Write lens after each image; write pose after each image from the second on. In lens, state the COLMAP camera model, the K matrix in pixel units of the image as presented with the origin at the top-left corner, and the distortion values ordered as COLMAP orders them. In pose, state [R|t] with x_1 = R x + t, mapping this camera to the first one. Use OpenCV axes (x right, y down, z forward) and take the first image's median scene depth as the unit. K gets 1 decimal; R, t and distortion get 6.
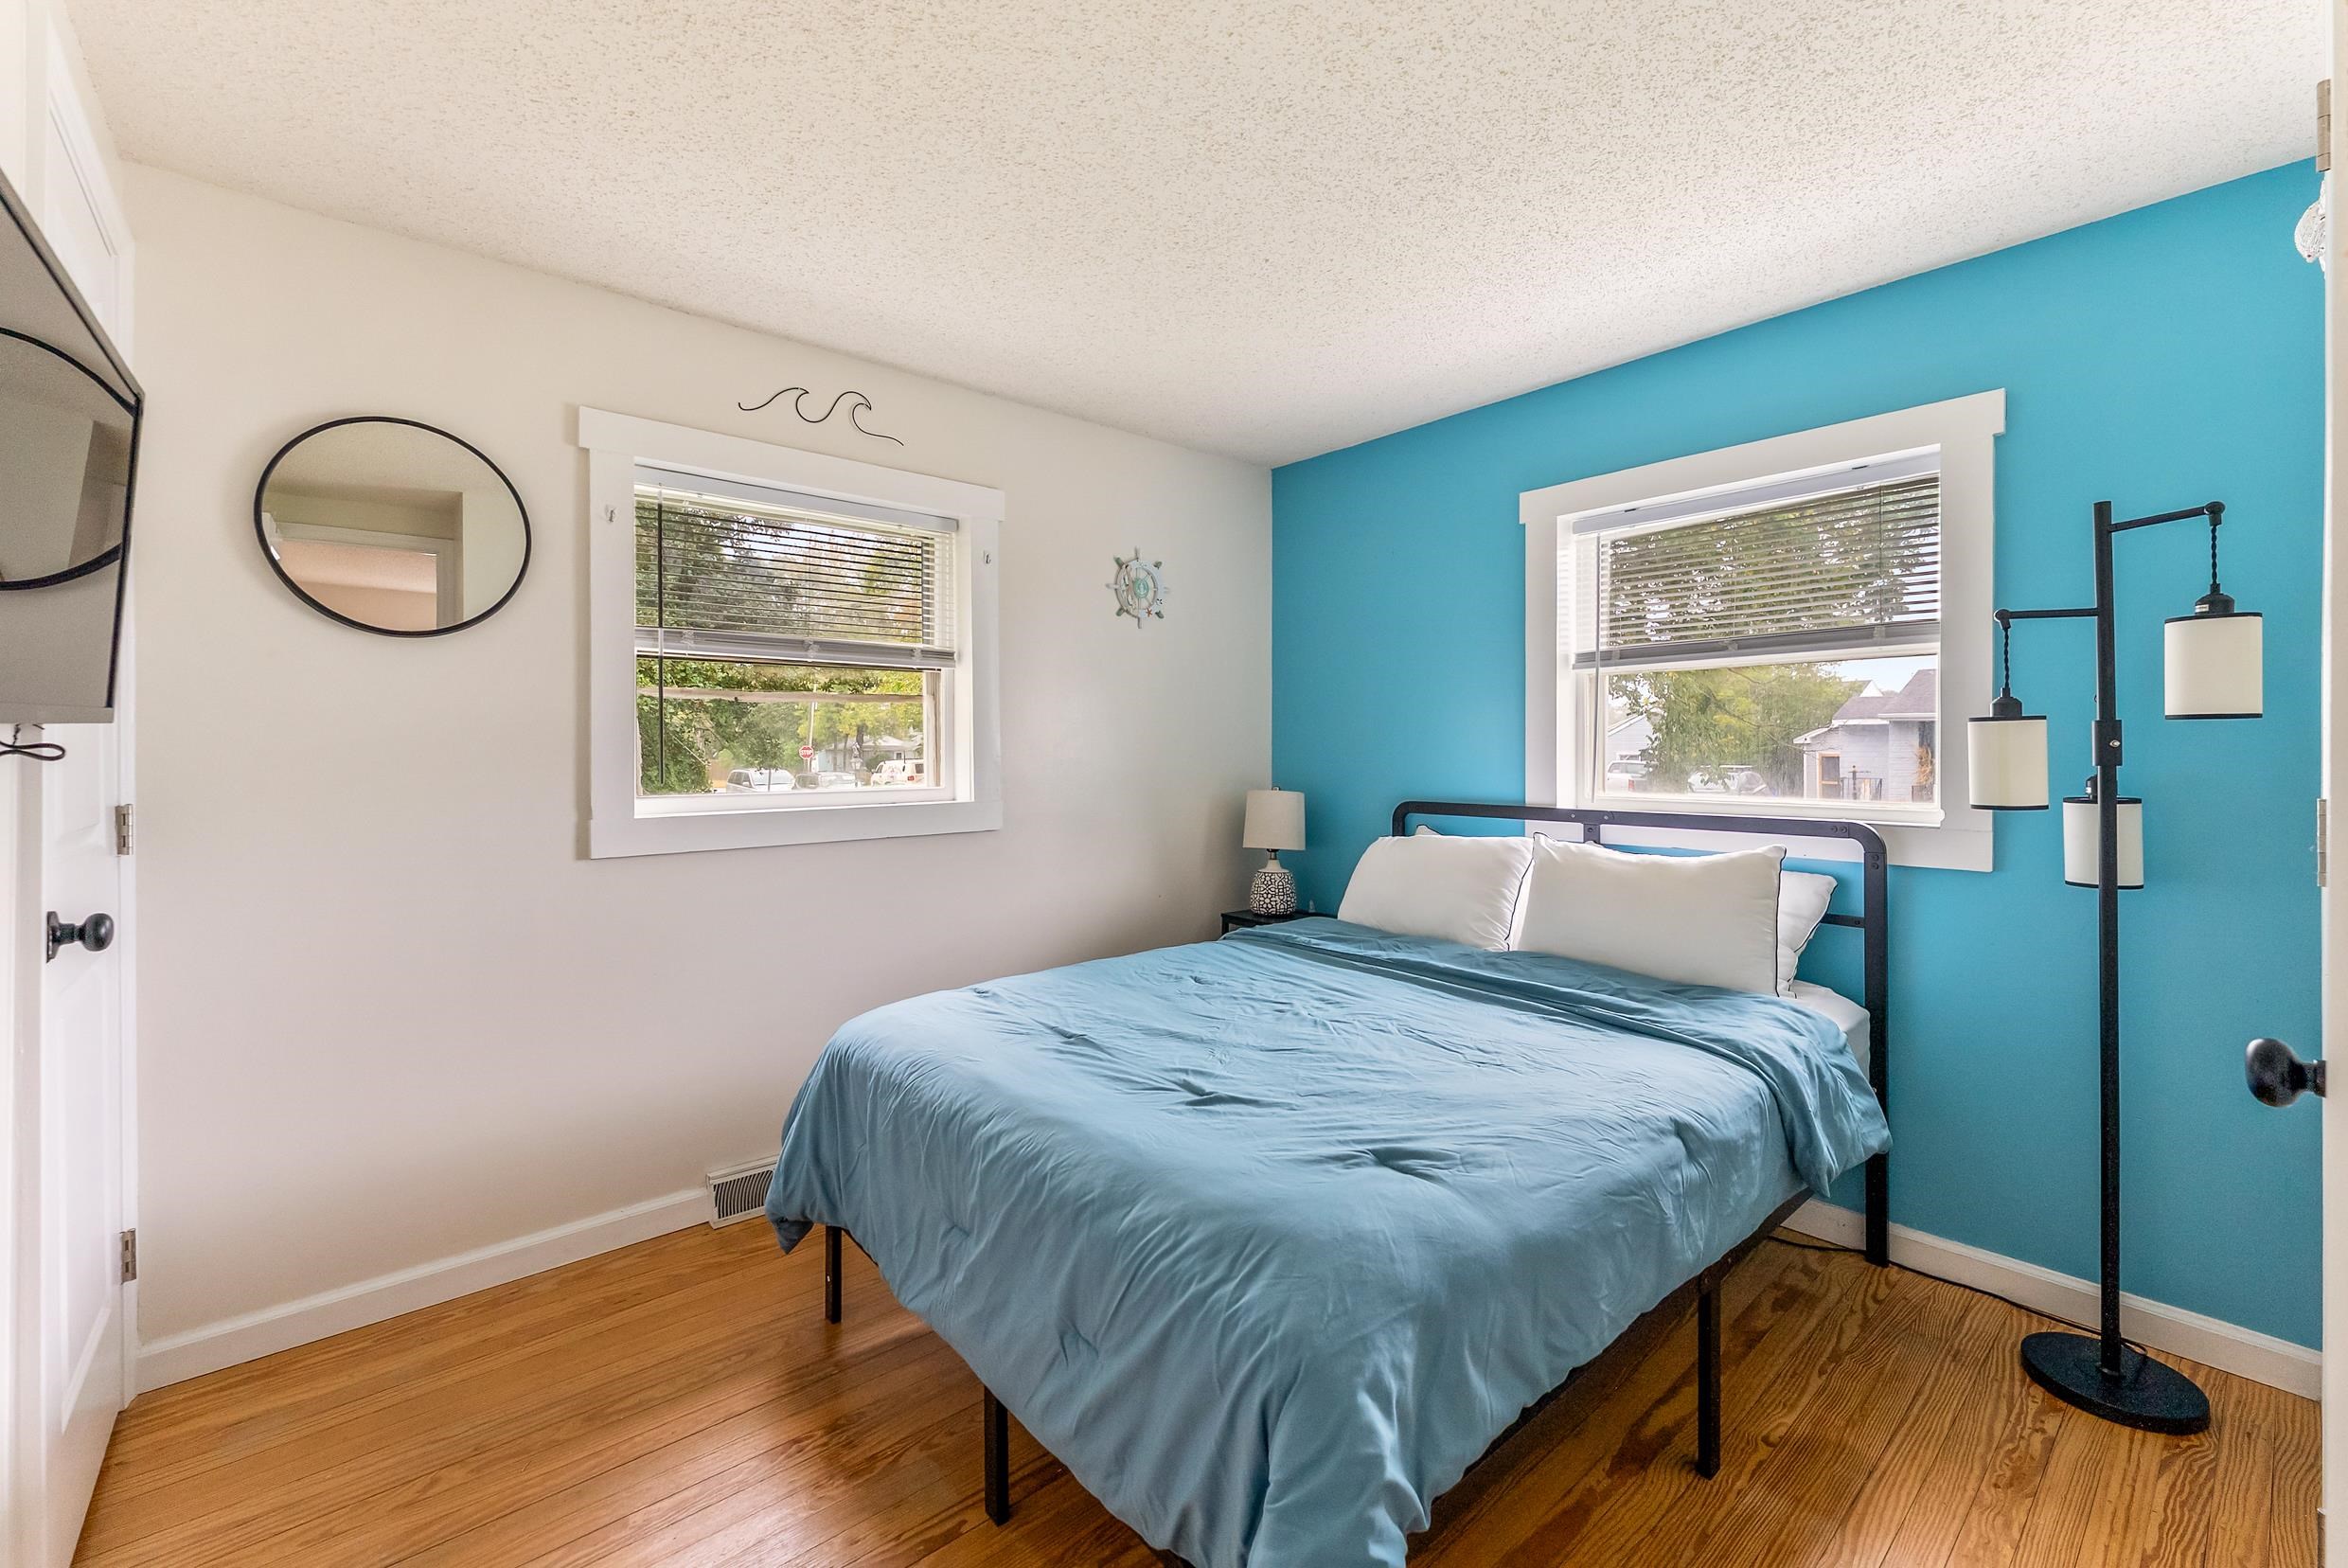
lens RADIAL K [[955.8, 0, 1157.9], [0, 955.8, 765.0], [0, 0, 1]] dist [-0.000360, -0.001402]
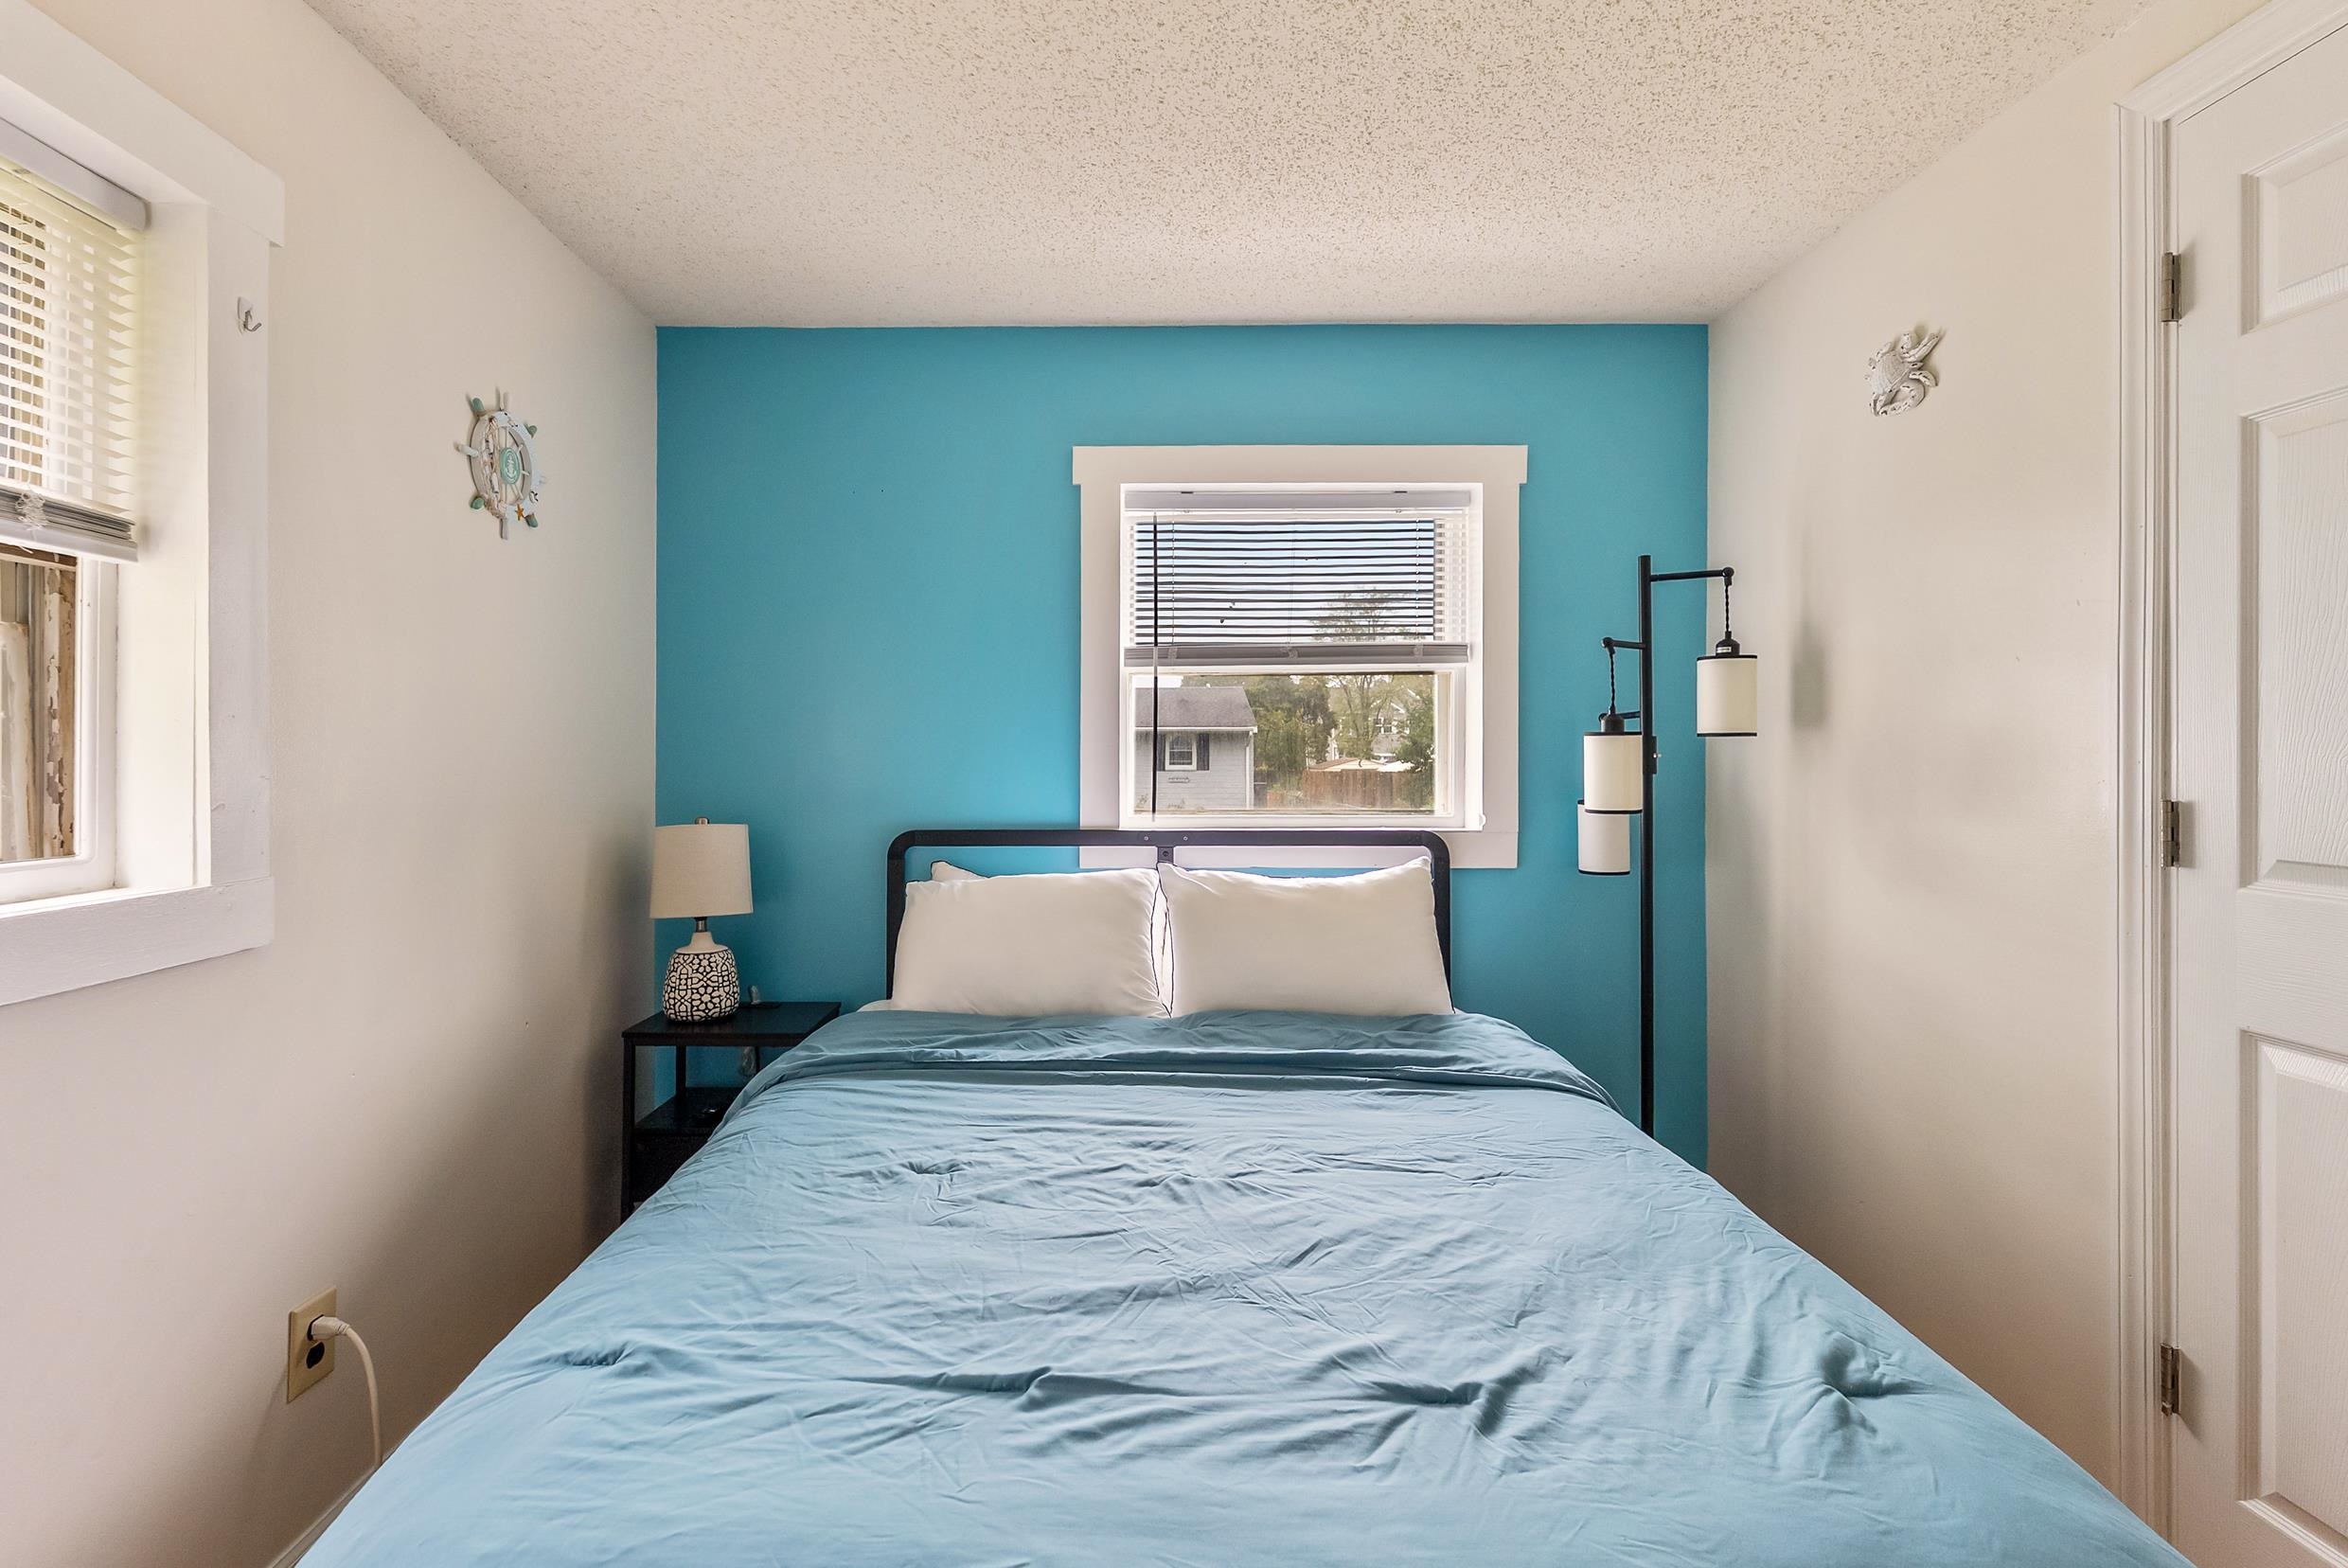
lens RADIAL K [[1044.9, 0, 1089.4], [0, 1044.9, 757.8], [0, 0, 1]] dist [0.000397, -0.001281]
pose [[0.651956, 0.000529, 0.758256, -0.384521], [0.012214, 0.999863, -0.011199, -0.010843], [-0.758158, 0.016563, 0.651860, 0.546628]]
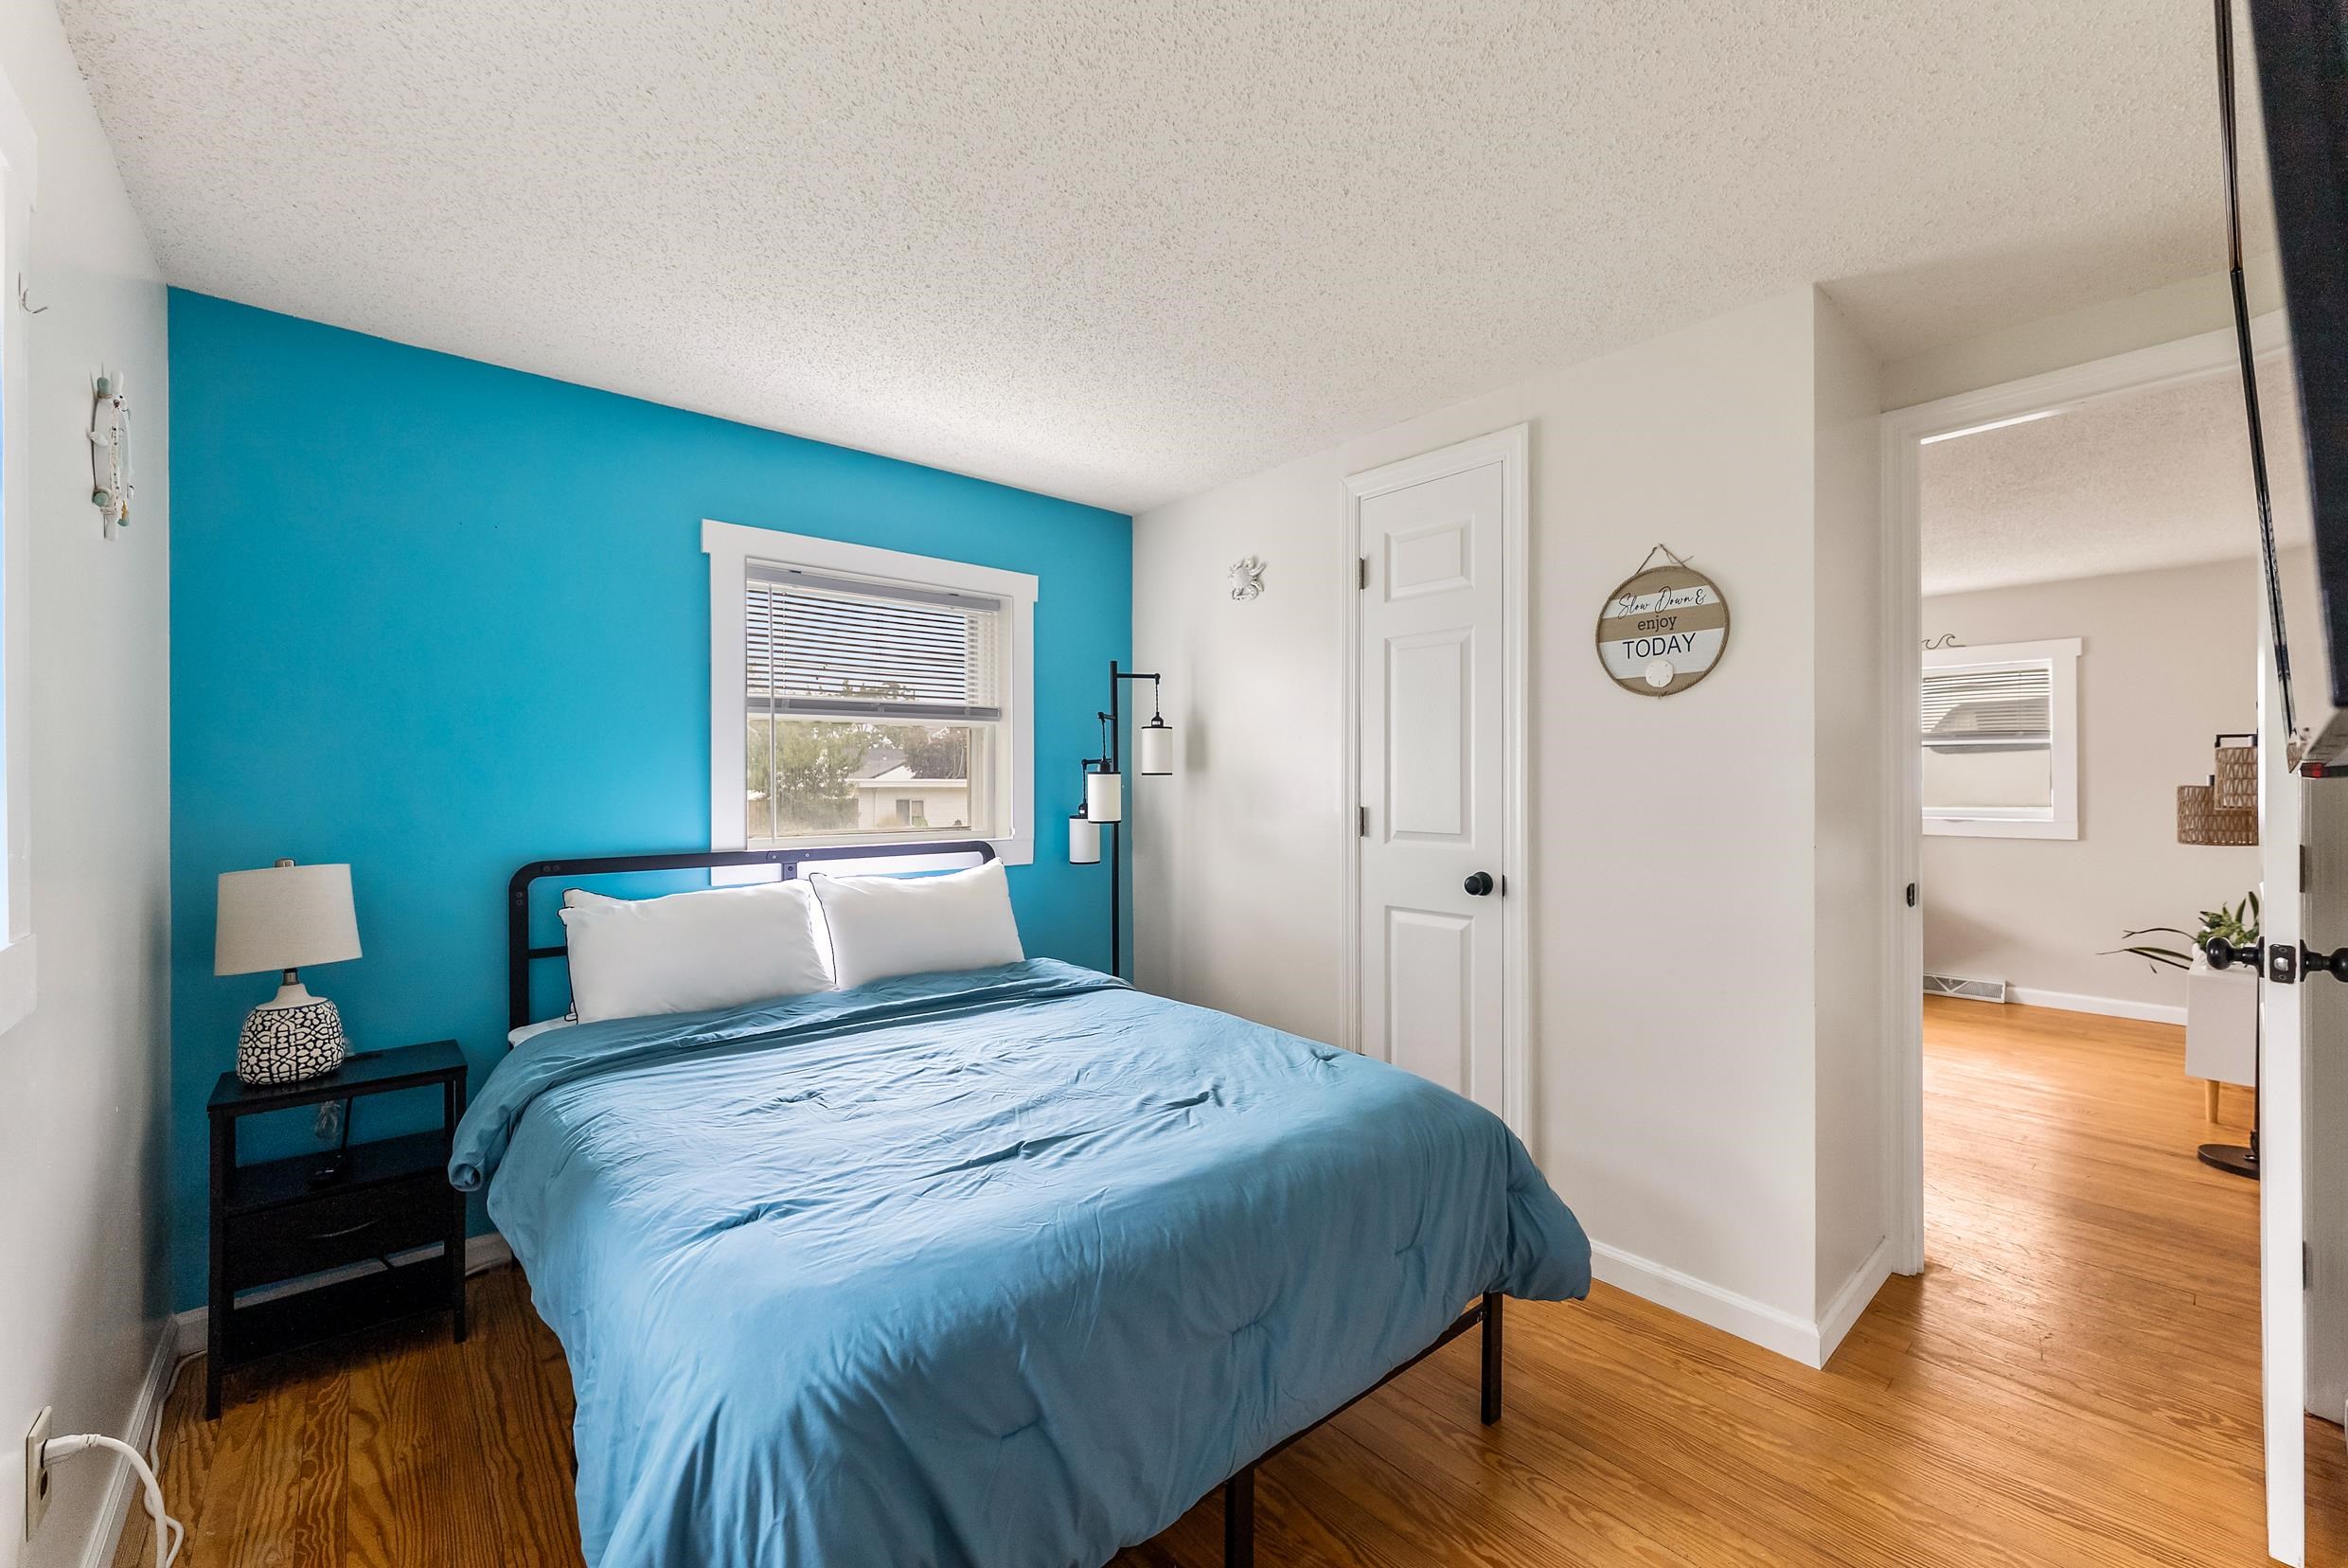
lens RADIAL K [[955.8, 0, 1187.4], [0, 955.8, 792.6], [0, 0, 1]] dist [-0.000360, -0.001402]
pose [[-0.033045, -0.006724, 0.999431, -0.764802], [0.021350, 0.999744, 0.007432, -0.017627], [-0.999226, 0.021583, -0.032893, 0.746585]]
